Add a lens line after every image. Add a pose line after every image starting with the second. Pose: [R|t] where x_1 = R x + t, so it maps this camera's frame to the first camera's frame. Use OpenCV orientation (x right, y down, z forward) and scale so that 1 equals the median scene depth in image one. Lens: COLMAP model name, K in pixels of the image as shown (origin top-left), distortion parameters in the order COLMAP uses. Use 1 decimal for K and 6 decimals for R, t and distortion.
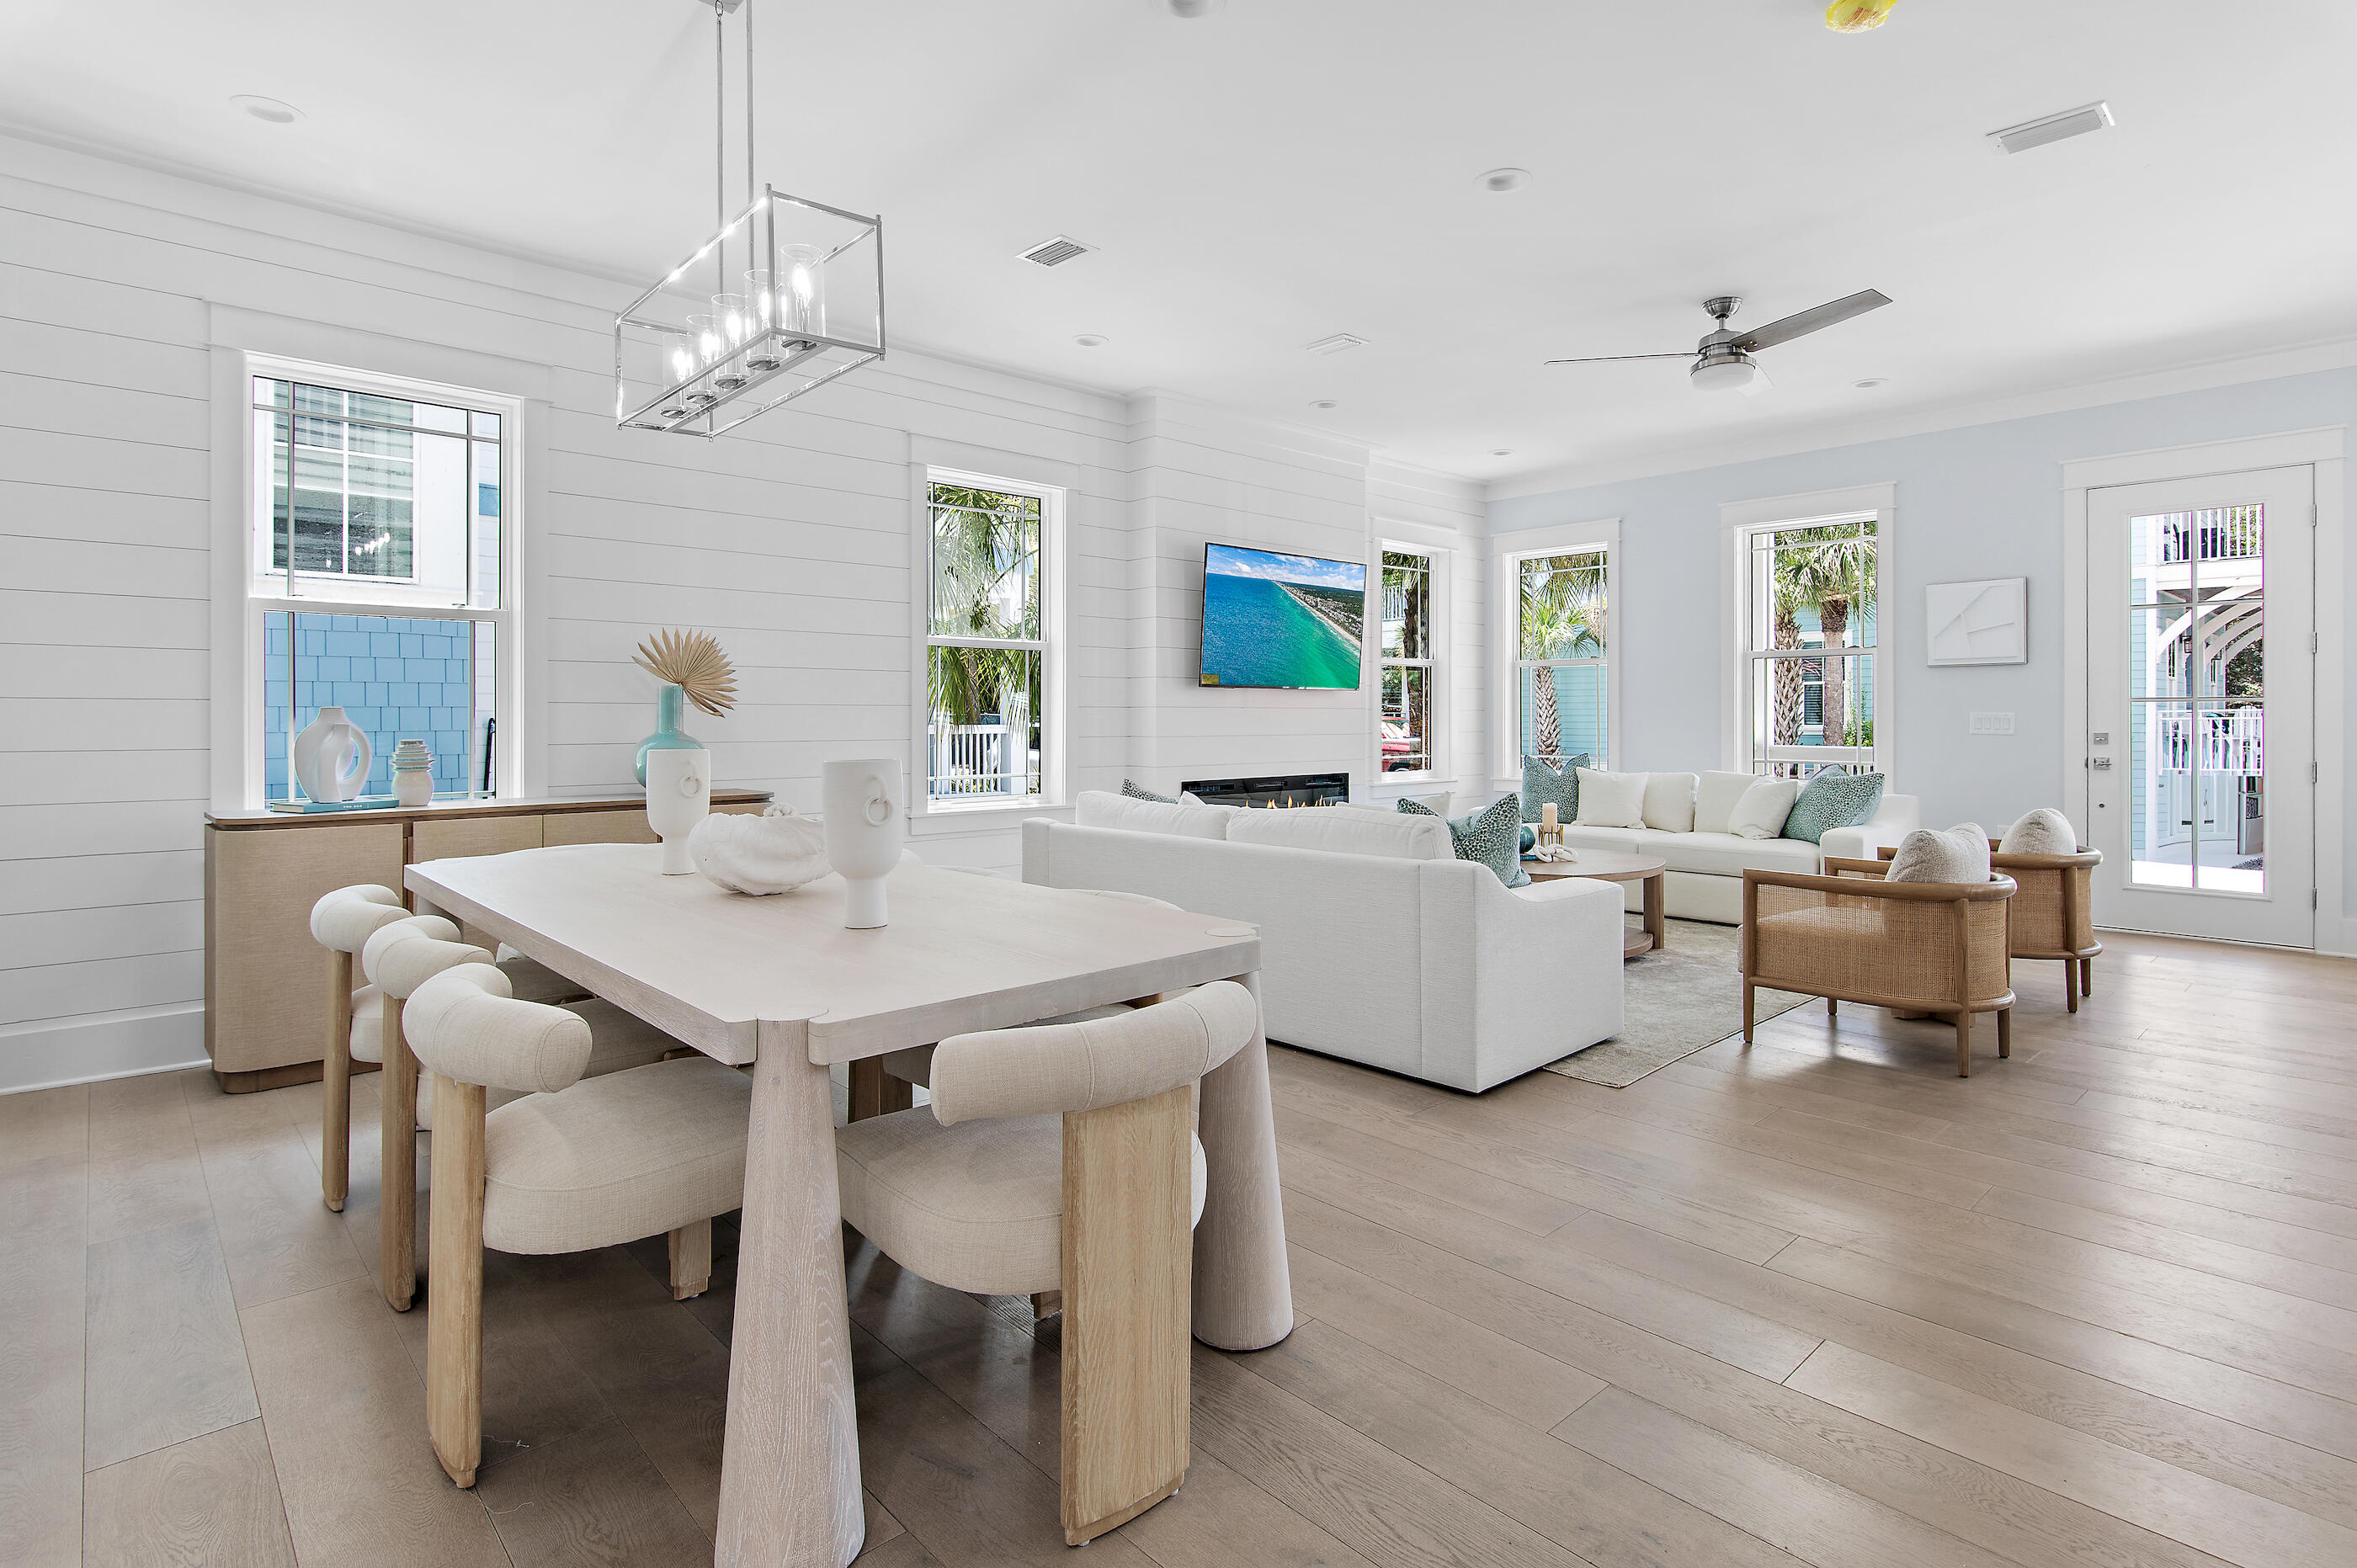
lens RADIAL K [[1173.6, 0, 1178.9], [0, 1173.6, 720.3], [0, 0, 1]] dist [0.000196, 0.000208]
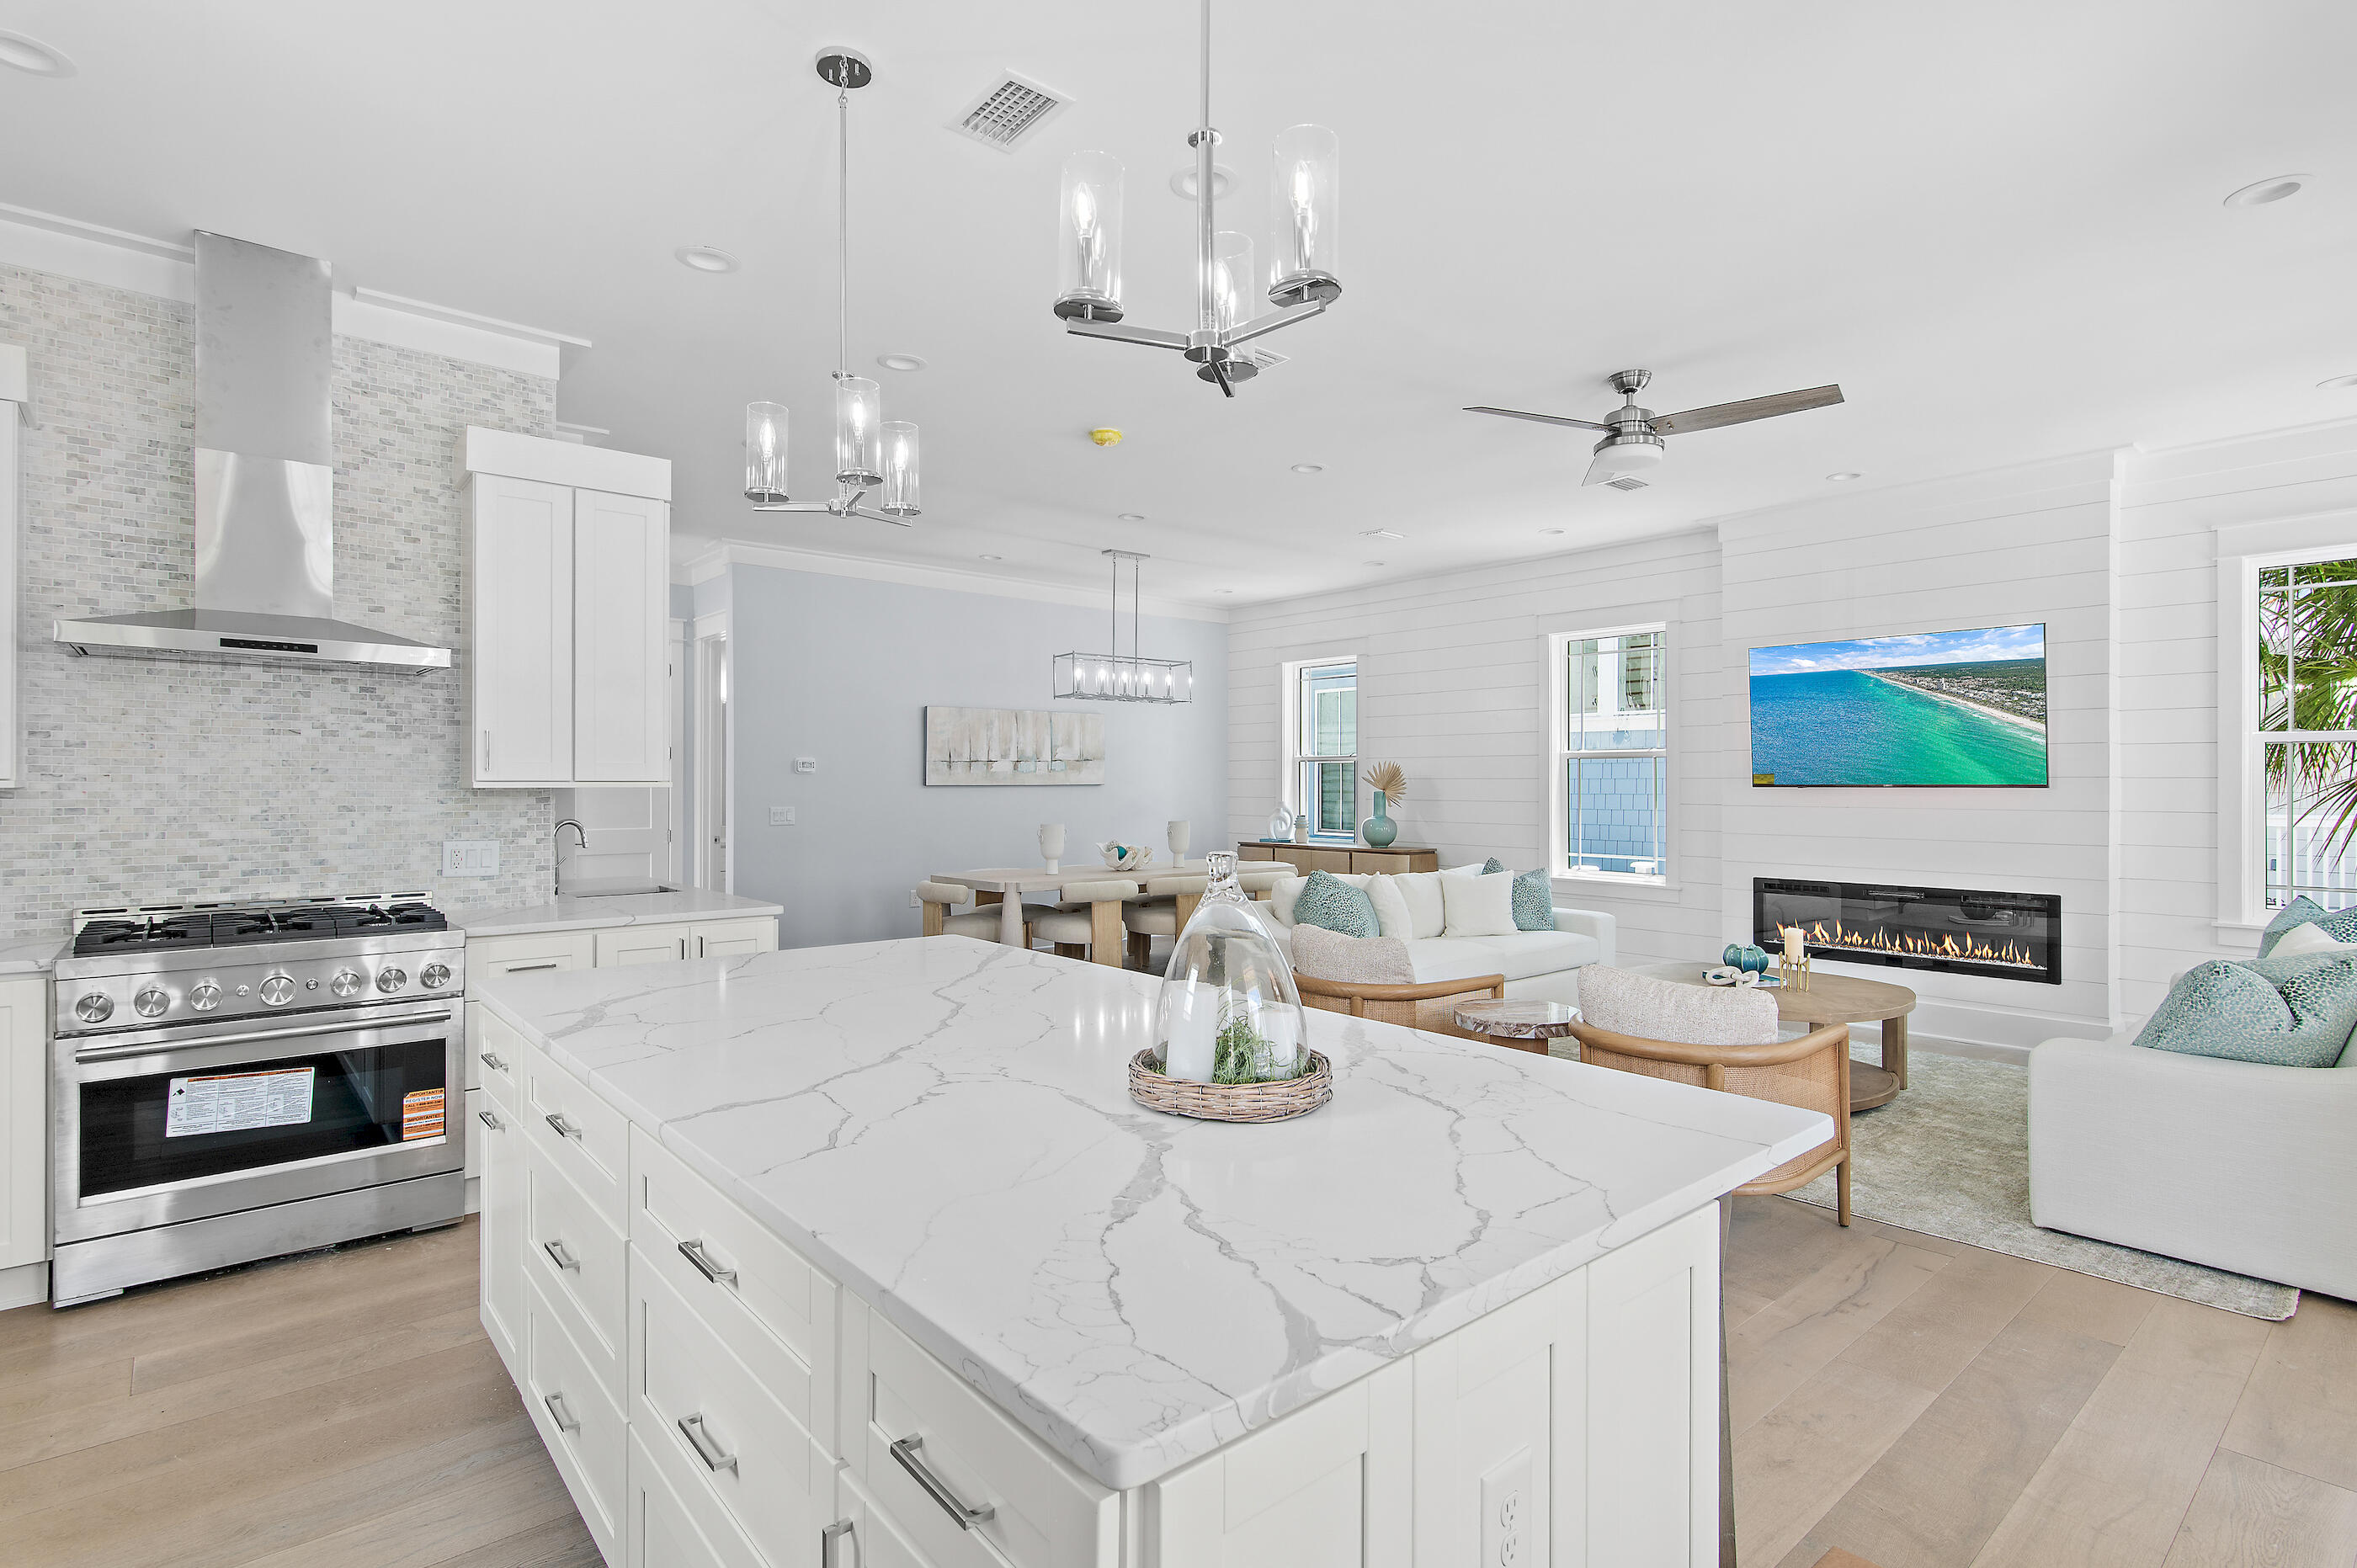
lens RADIAL K [[1157.7, 0, 1174.2], [0, 1157.7, 782.9], [0, 0, 1]] dist [0.004859, 0.000613]
pose [[-0.039268, 0.001211, -0.999228, 1.058635], [-0.002149, 0.999997, 0.001296, -0.031132], [0.999226, 0.002199, -0.039266, 0.519508]]
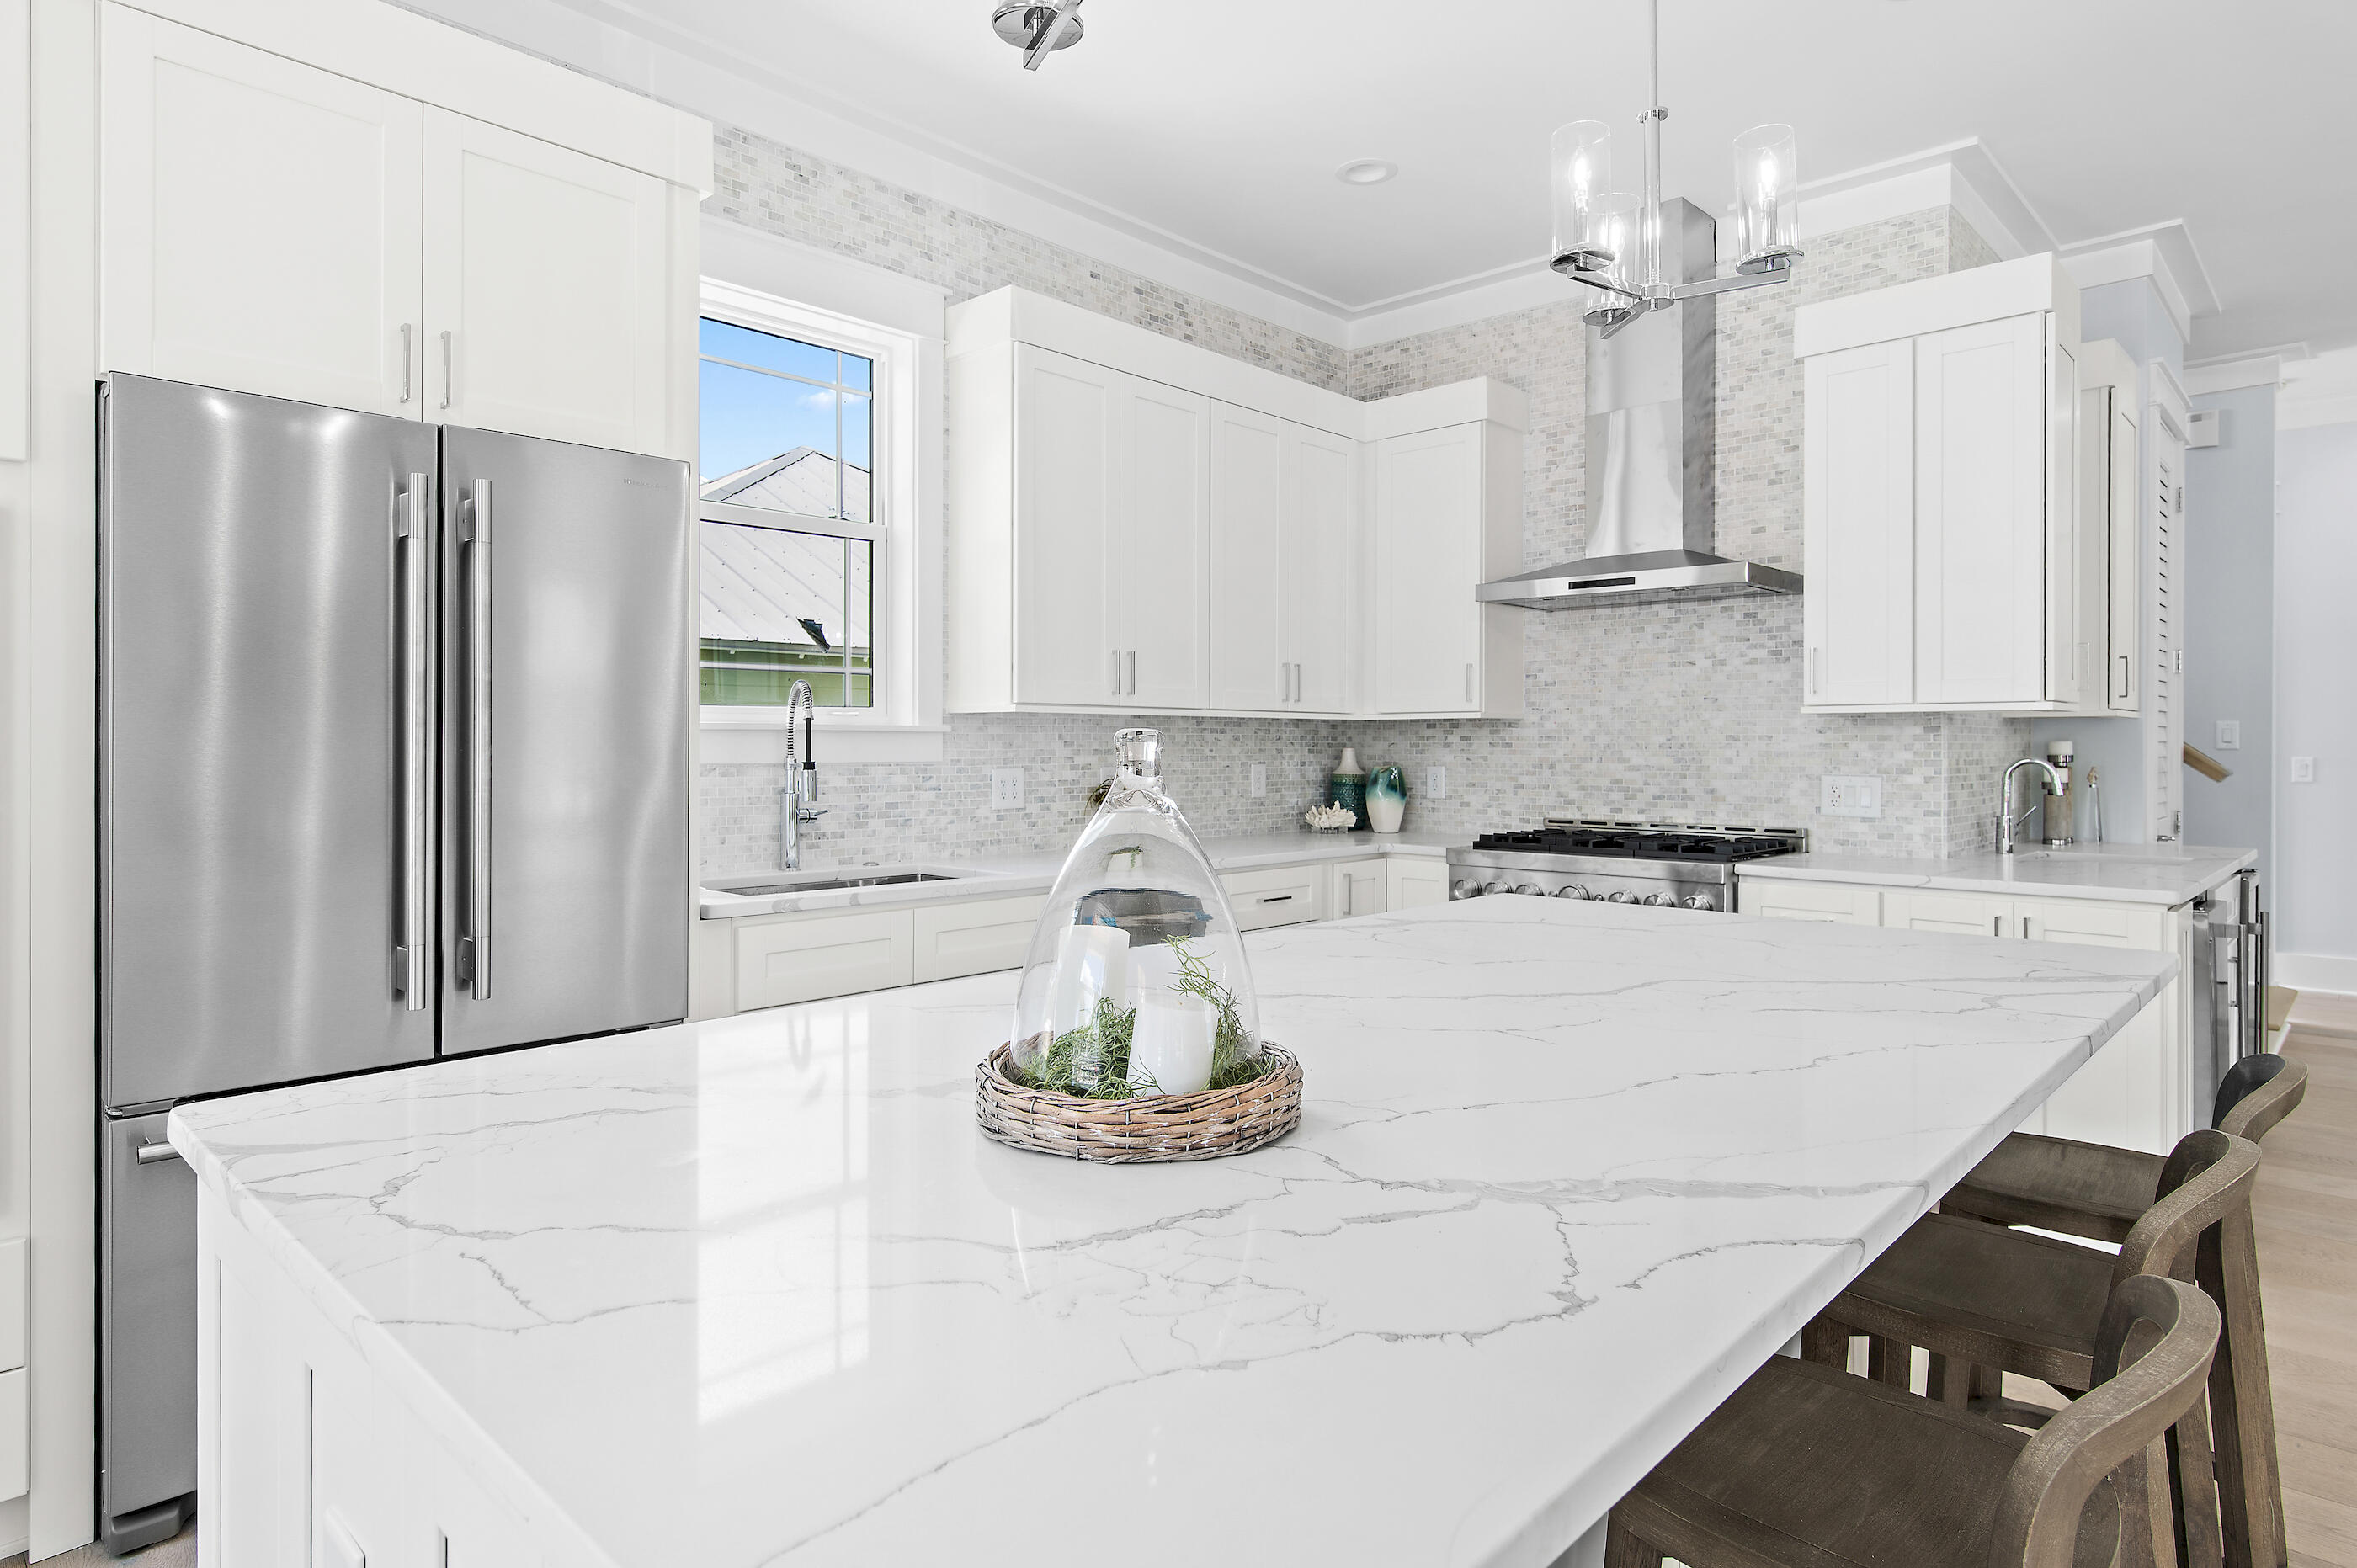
lens RADIAL K [[1295.8, 0, 1177.7], [0, 1295.8, 746.5], [0, 0, 1]] dist [0.000655, 0.000334]
pose [[-0.997634, 0.000057, -0.068752, 0.806559], [-0.000074, 0.999998, 0.001904, -0.013286], [0.068752, 0.001905, -0.997632, 0.704497]]
